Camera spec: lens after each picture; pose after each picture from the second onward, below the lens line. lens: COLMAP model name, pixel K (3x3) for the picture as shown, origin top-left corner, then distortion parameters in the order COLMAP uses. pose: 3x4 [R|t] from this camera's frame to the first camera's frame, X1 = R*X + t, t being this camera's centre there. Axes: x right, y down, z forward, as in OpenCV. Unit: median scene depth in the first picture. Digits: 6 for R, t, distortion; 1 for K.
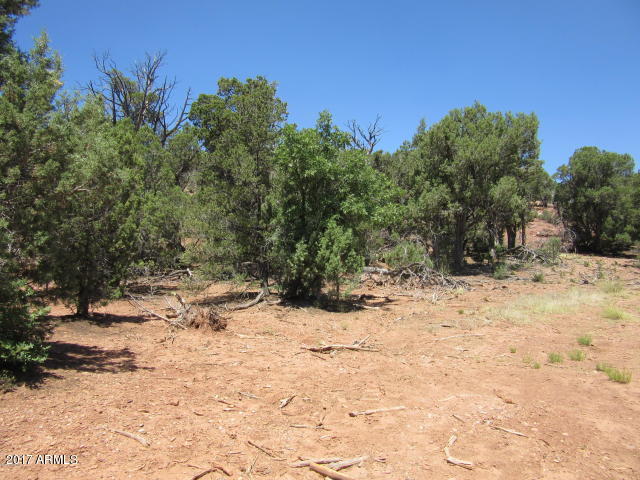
lens RADIAL K [[485.7, 0, 320.5], [0, 485.7, 237.6], [0, 0, 1]] dist [-0.039891, 0.060627]
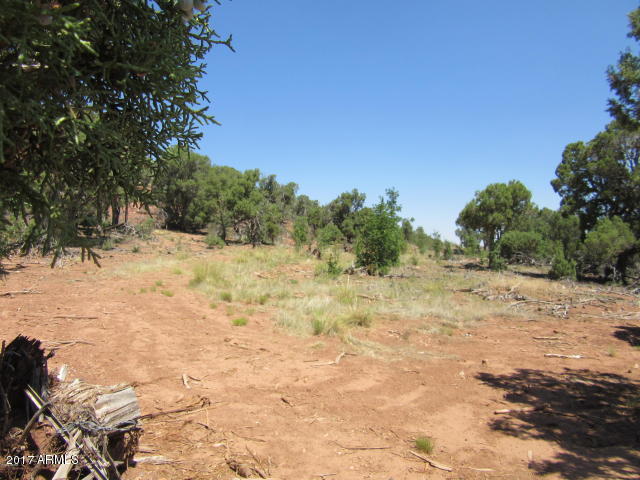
lens RADIAL K [[485.7, 0, 320.3], [0, 485.7, 239.1], [0, 0, 1]] dist [-0.039891, 0.060627]
pose [[0.706154, 0.021081, 0.707744, -0.100927], [-0.066592, 0.997104, 0.036742, -0.020750], [-0.704920, -0.073076, 0.705512, -0.220158]]
